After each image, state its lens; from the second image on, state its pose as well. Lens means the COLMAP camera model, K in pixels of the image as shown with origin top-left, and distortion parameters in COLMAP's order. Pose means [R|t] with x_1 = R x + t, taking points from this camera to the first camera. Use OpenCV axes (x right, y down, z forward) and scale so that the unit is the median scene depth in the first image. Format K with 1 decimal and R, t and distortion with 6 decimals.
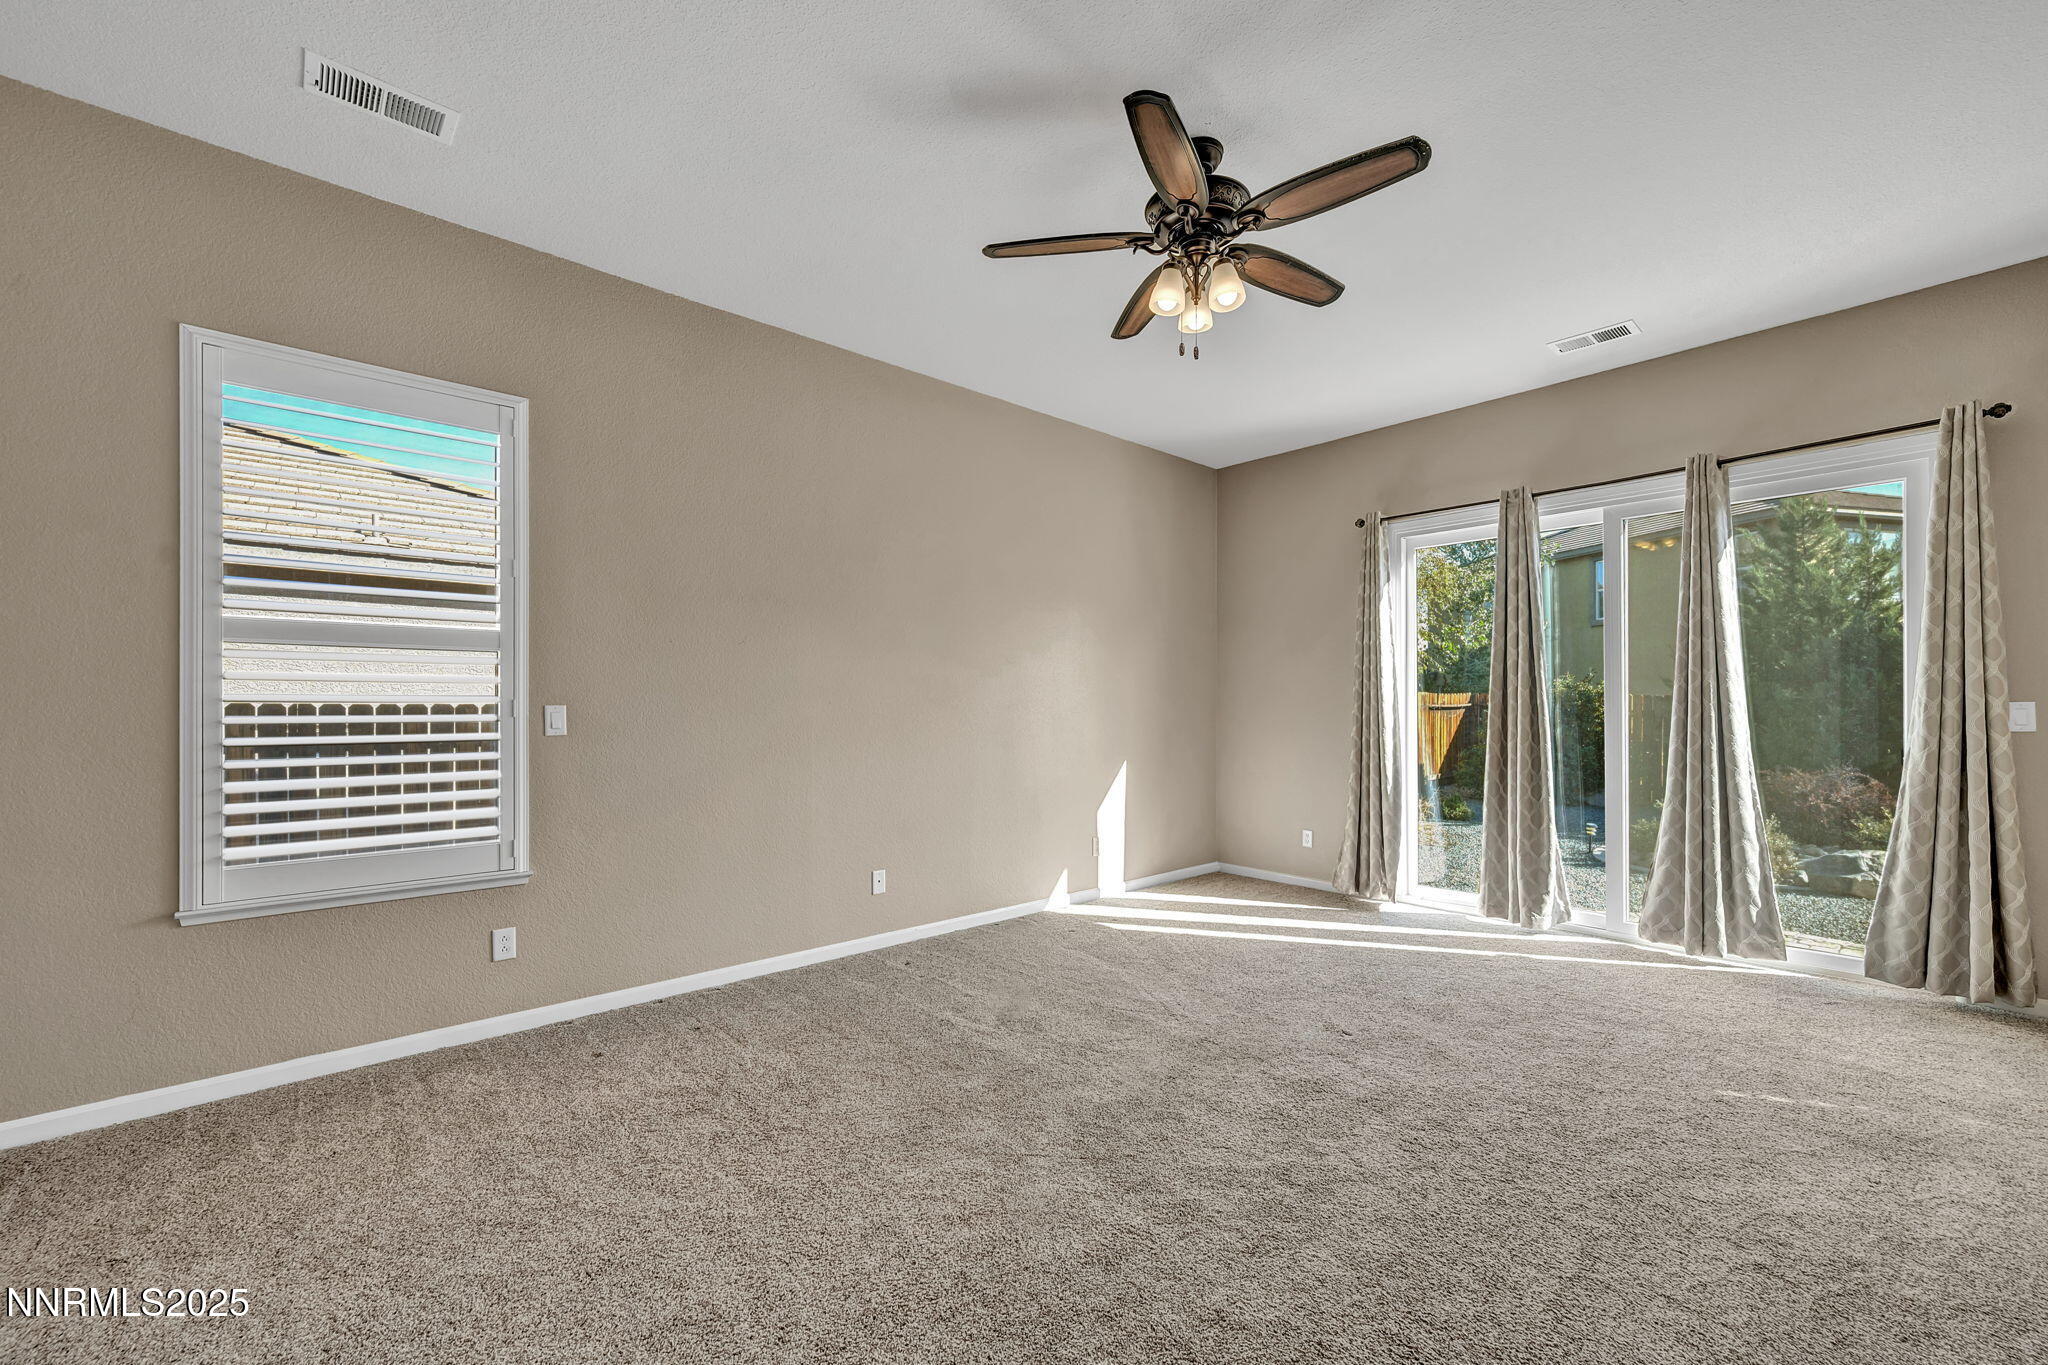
lens RADIAL K [[836.8, 0, 1022.8], [0, 836.8, 702.8], [0, 0, 1]] dist [-0.004038, 0.000775]
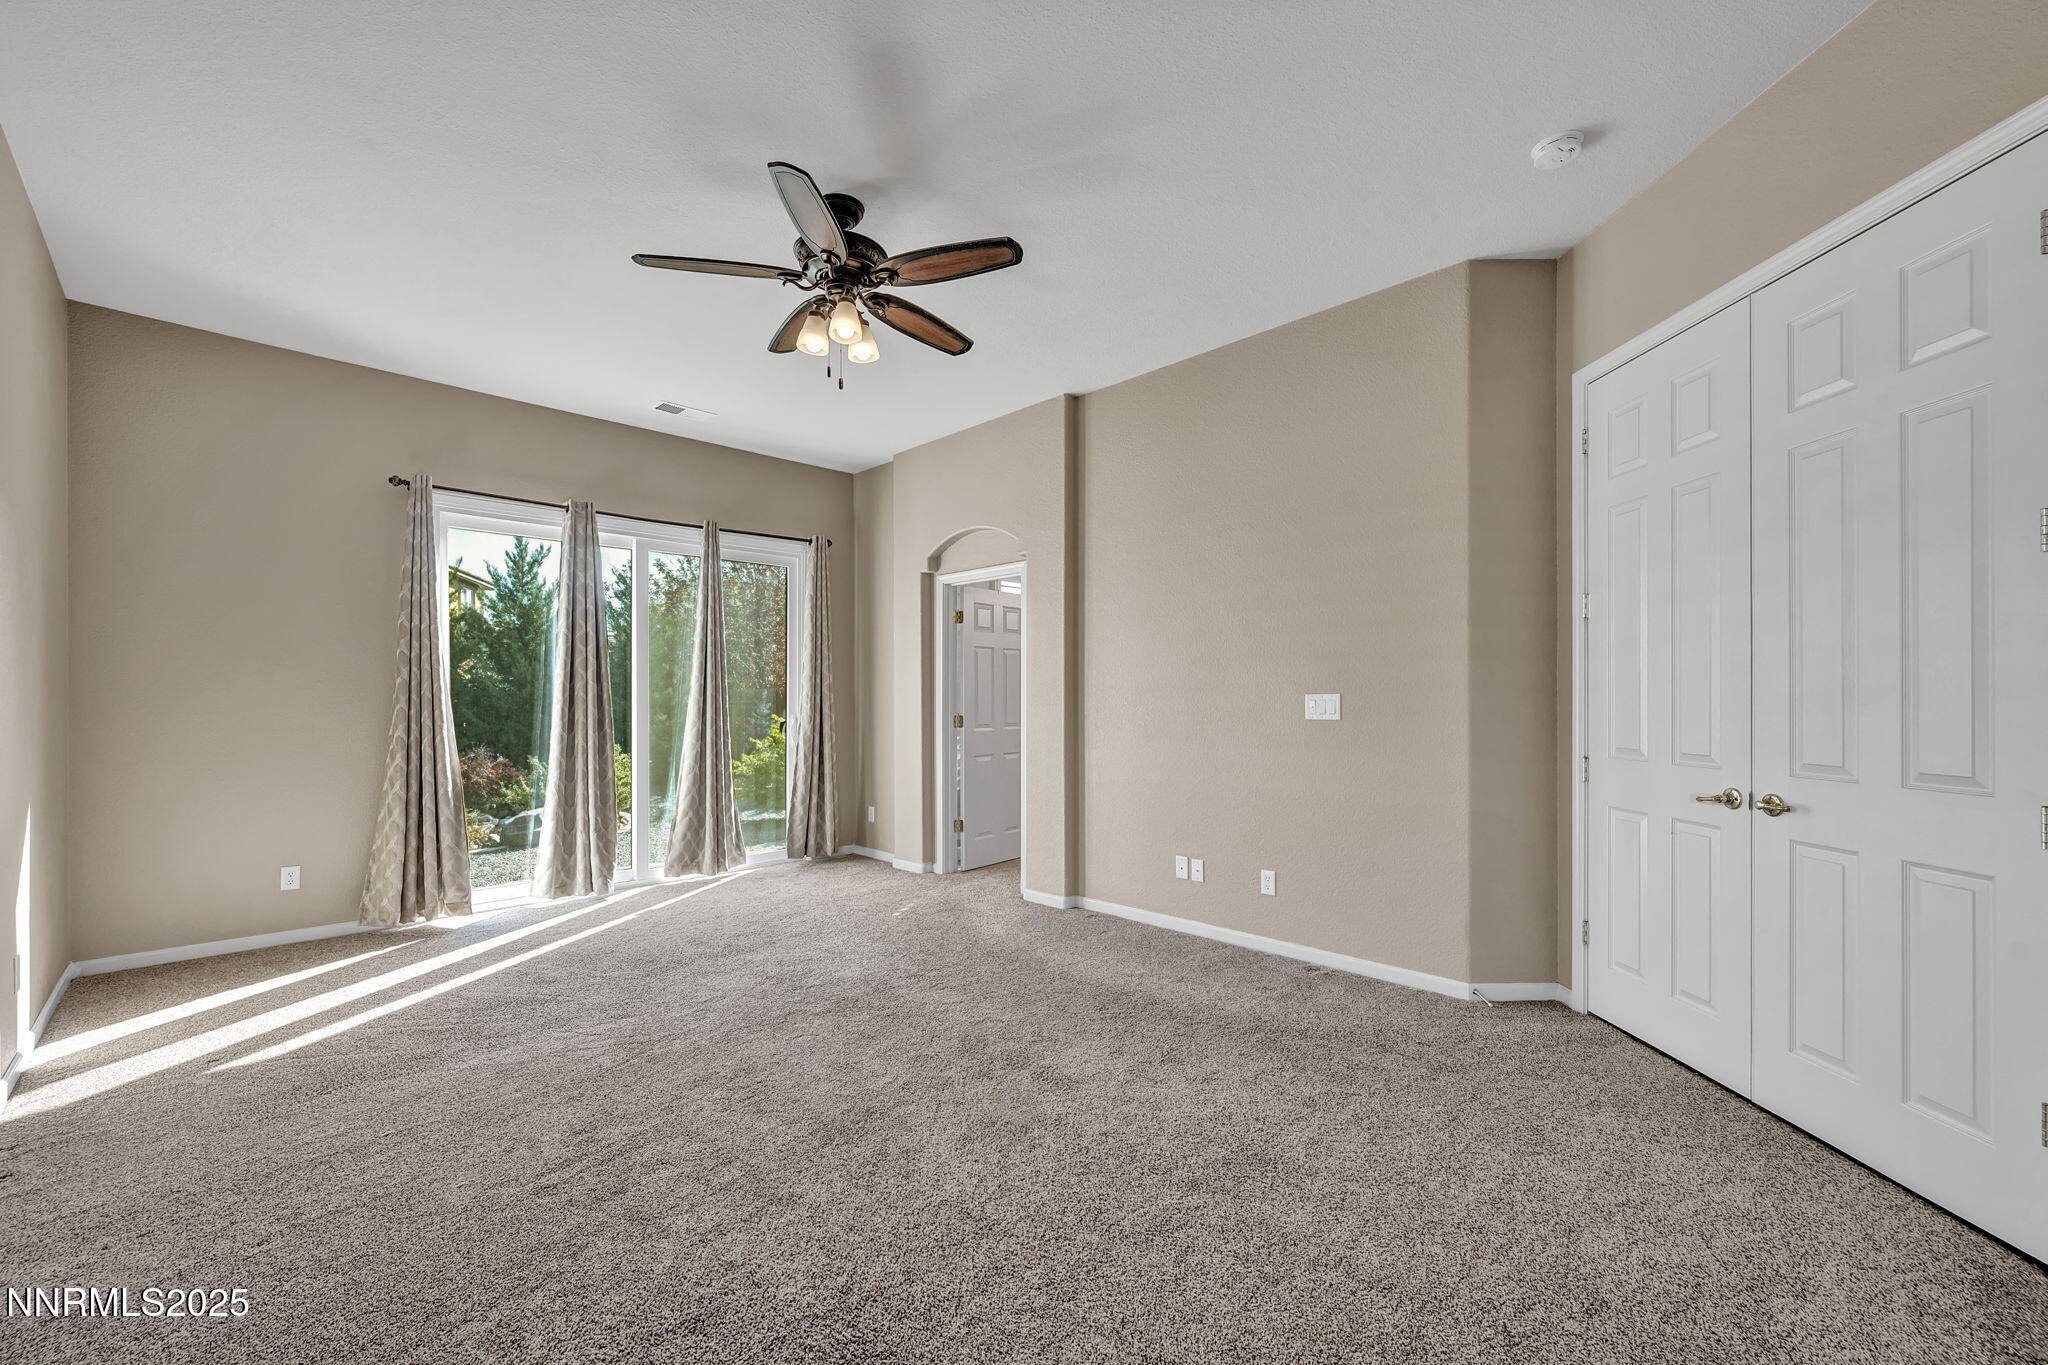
lens RADIAL K [[836.8, 0, 1022.9], [0, 836.8, 689.2], [0, 0, 1]] dist [-0.004038, 0.000775]
pose [[-0.071929, 0.011924, 0.997338, -0.556341], [-0.000487, 0.999928, -0.011990, 0.004248], [-0.997410, -0.001348, -0.071918, 0.501688]]
